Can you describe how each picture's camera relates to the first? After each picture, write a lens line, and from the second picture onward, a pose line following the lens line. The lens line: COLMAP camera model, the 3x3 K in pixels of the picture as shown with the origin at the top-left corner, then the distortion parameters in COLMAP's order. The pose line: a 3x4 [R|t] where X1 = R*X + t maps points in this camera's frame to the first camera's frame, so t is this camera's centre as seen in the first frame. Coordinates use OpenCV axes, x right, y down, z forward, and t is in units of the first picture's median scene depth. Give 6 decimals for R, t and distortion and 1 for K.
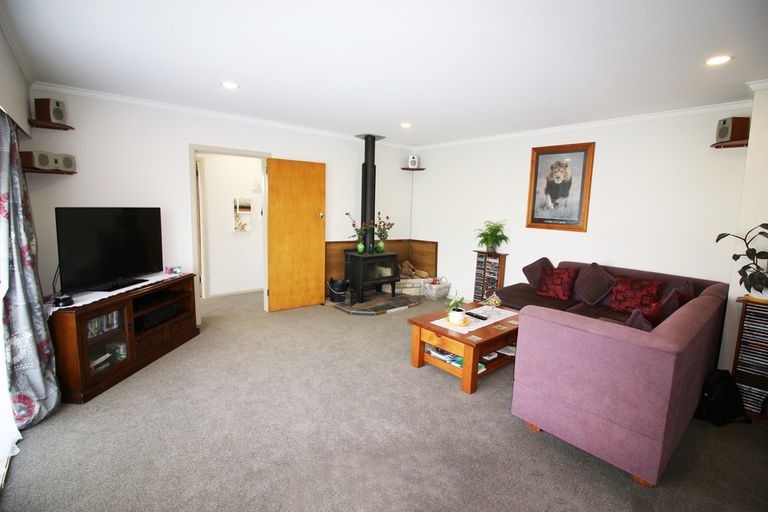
lens RADIAL K [[361.1, 0, 383.5], [0, 361.1, 244.3], [0, 0, 1]] dist [-0.000865, 0.000058]
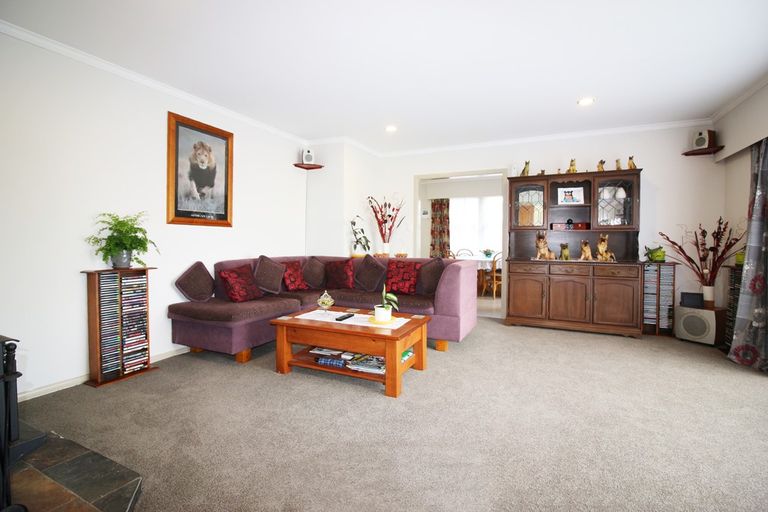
lens RADIAL K [[361.1, 0, 383.5], [0, 361.1, 244.3], [0, 0, 1]] dist [-0.000865, 0.000058]
pose [[-0.395909, -0.038494, 0.917482, -0.430302], [0.092909, 0.992315, 0.081726, -0.027821], [-0.913577, 0.117598, -0.389290, 0.953214]]
